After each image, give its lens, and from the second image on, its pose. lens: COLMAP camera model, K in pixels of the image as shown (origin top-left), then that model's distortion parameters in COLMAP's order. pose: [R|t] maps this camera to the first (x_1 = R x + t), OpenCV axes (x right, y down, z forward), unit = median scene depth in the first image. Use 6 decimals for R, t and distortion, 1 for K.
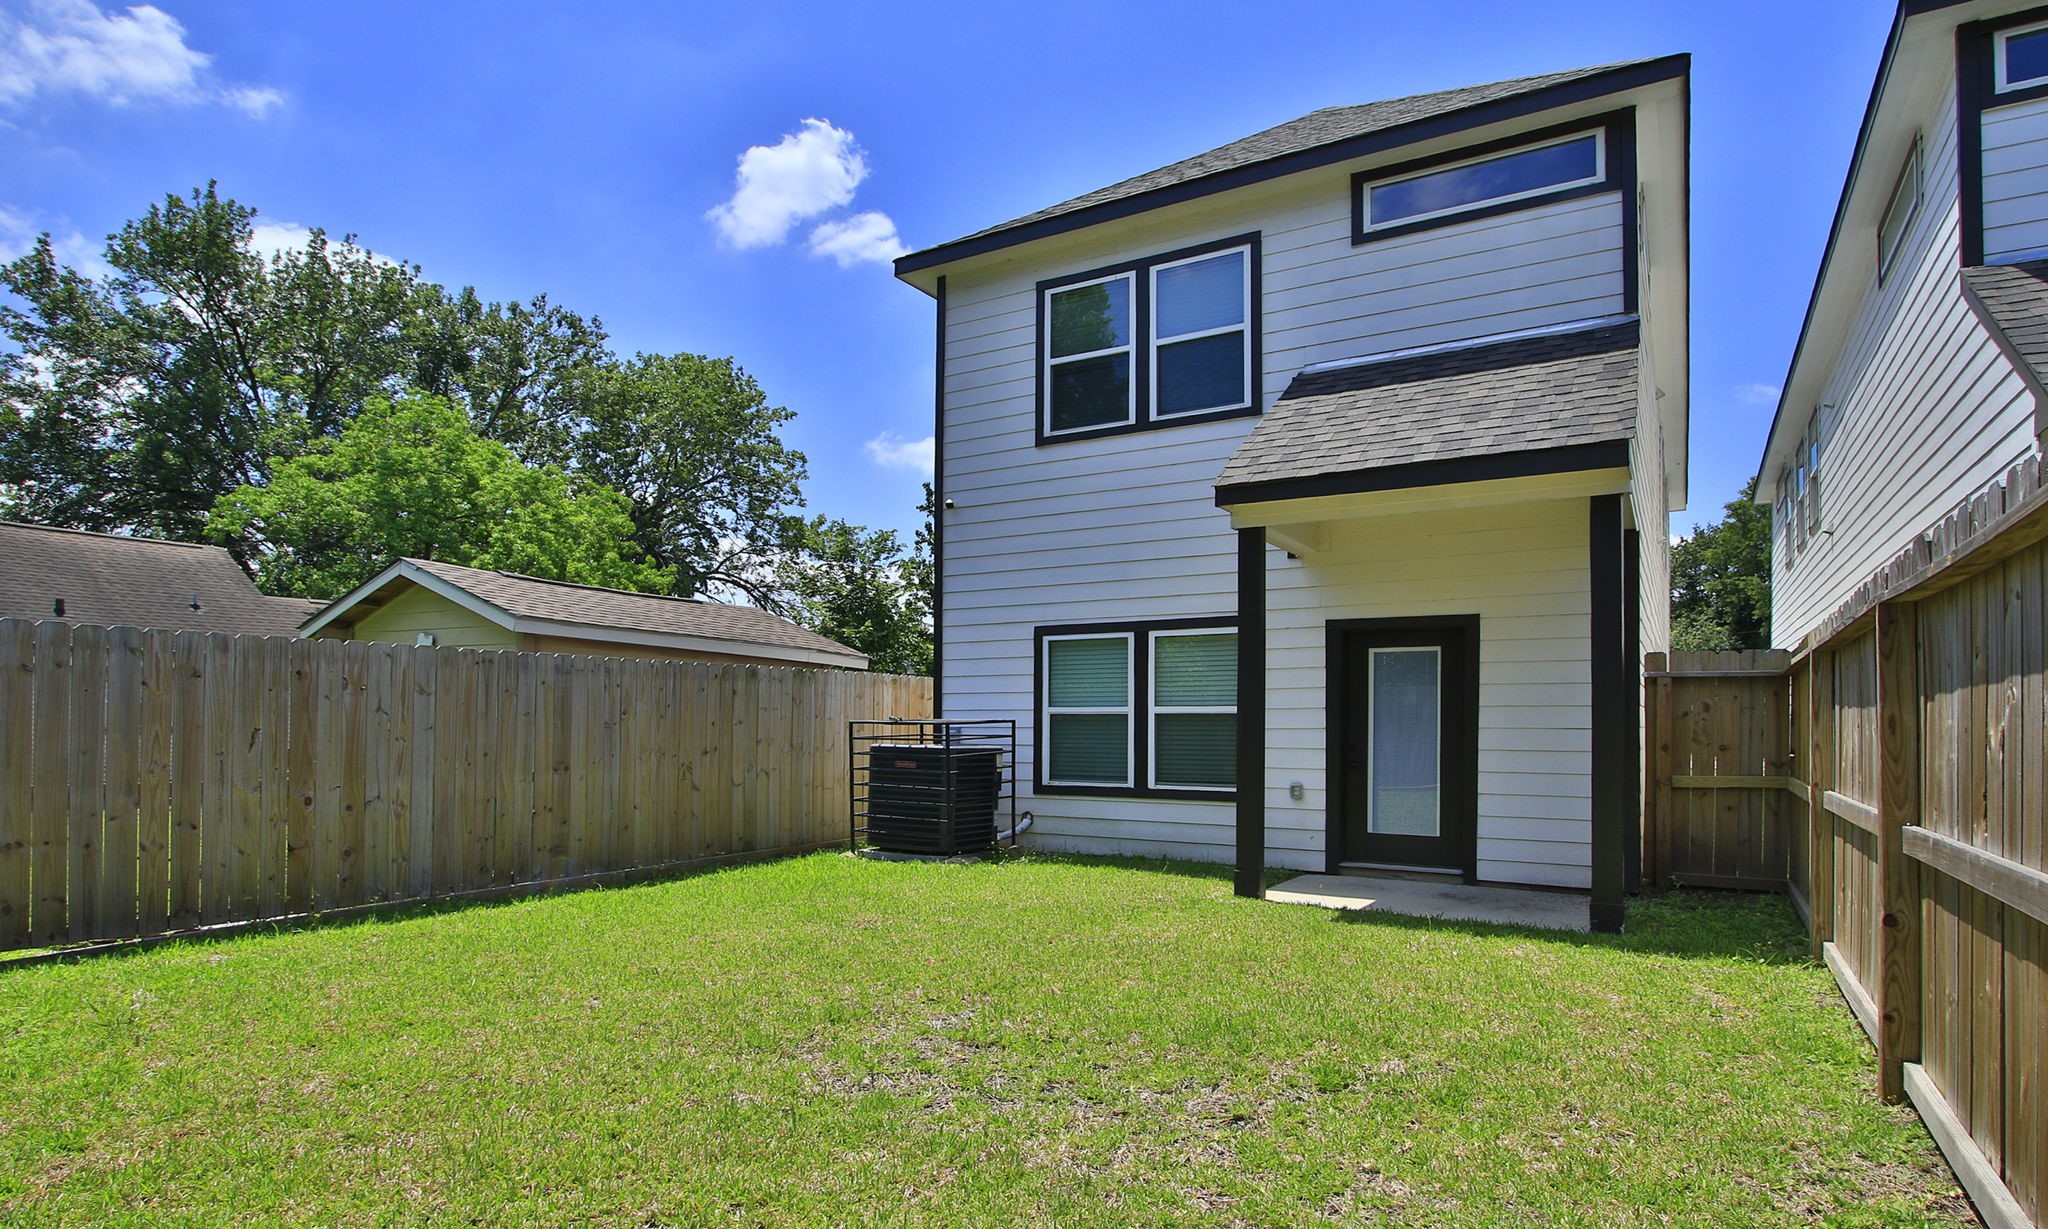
lens RADIAL K [[1003.4, 0, 1173.8], [0, 1003.4, 707.7], [0, 0, 1]] dist [-0.009284, 0.000809]
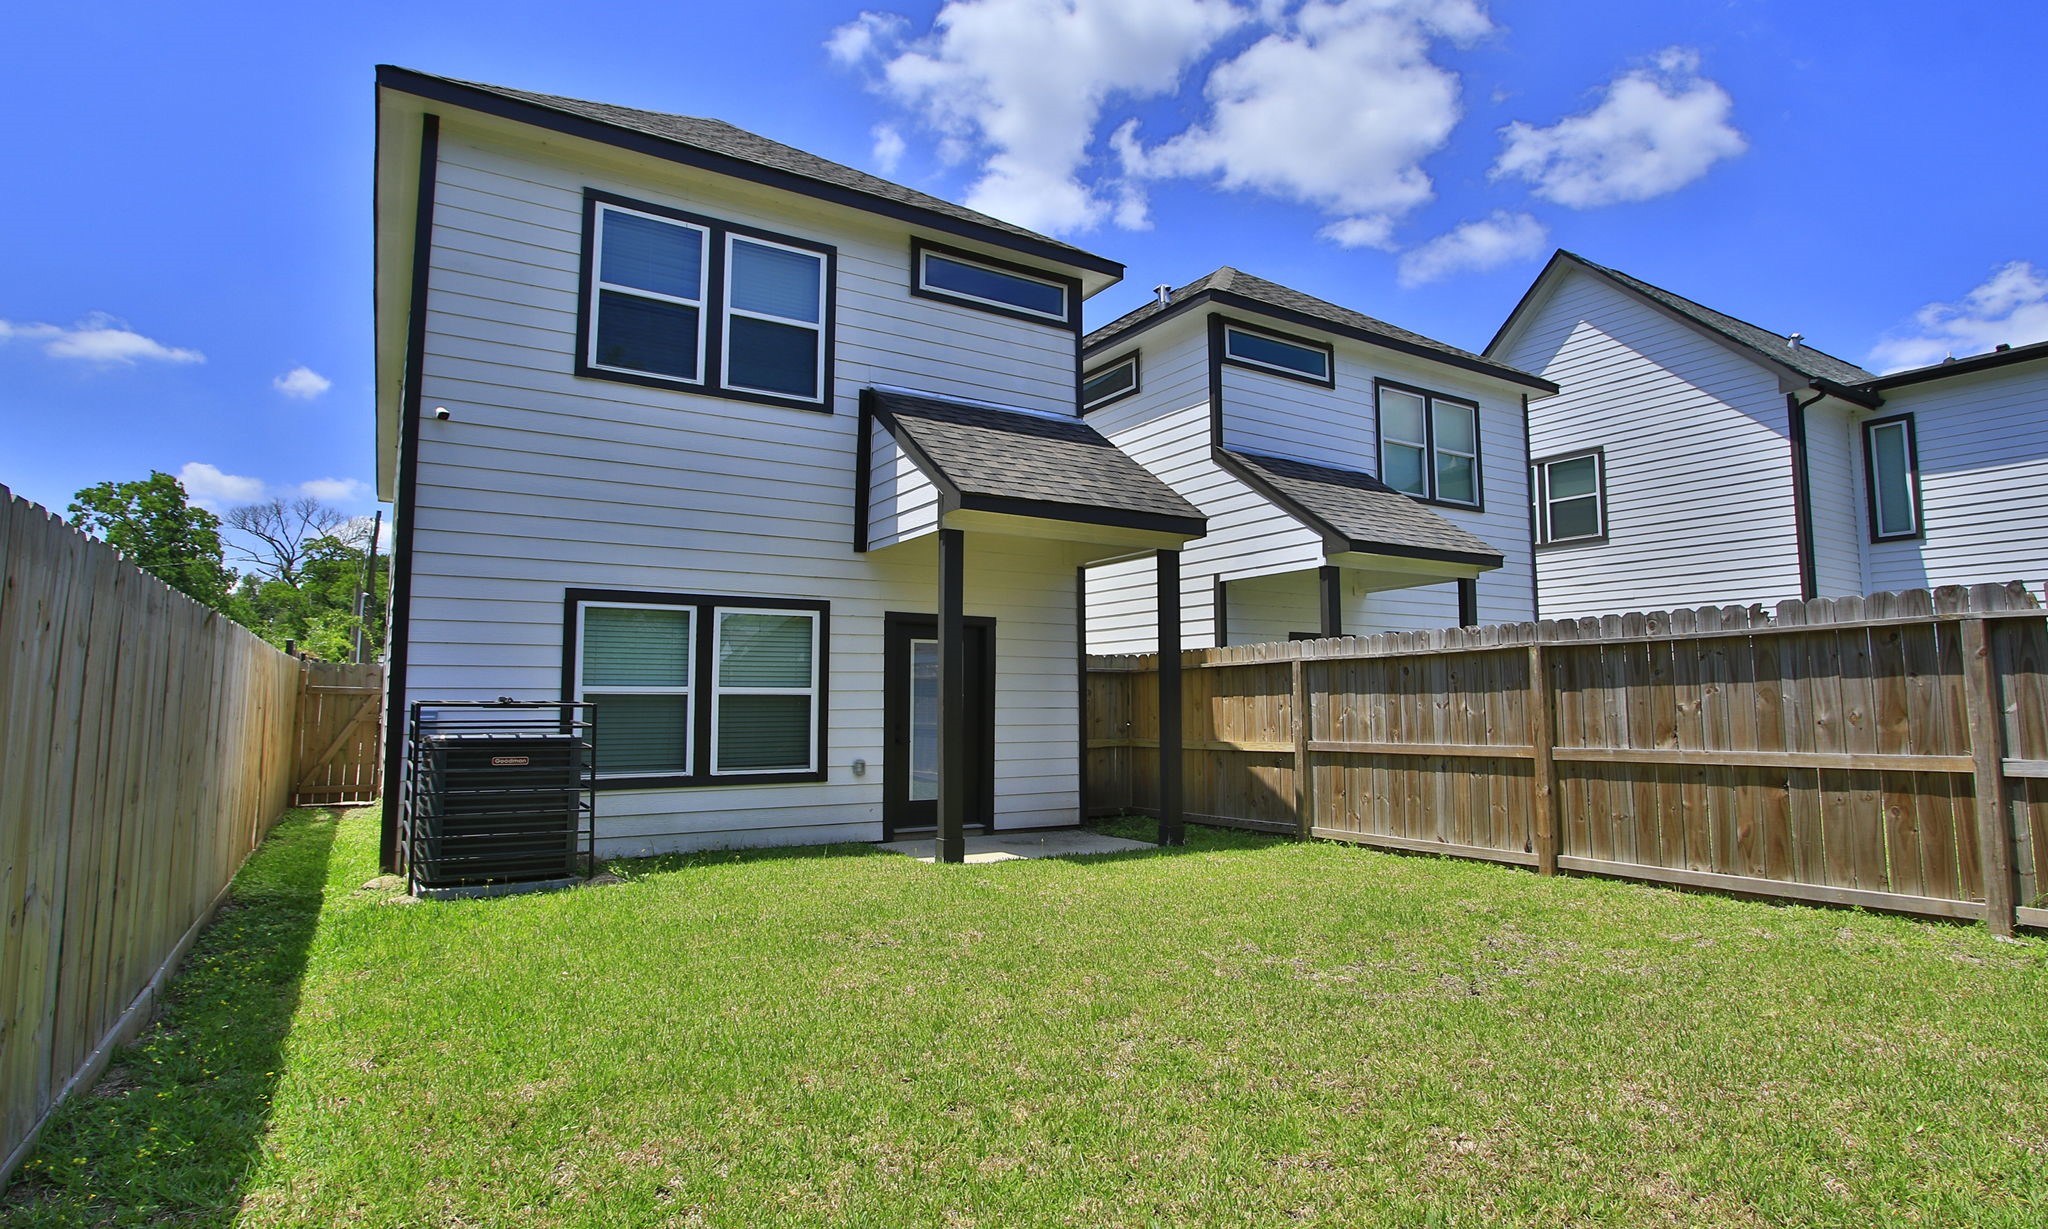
lens RADIAL K [[937.7, 0, 1025.9], [0, 937.7, 622.8], [0, 0, 1]] dist [-0.015519, 0.001788]
pose [[0.566779, 0.068227, 0.821040, -0.596971], [-0.010724, 0.997092, -0.075454, 0.001924], [-0.823800, 0.033961, 0.565862, 0.273147]]
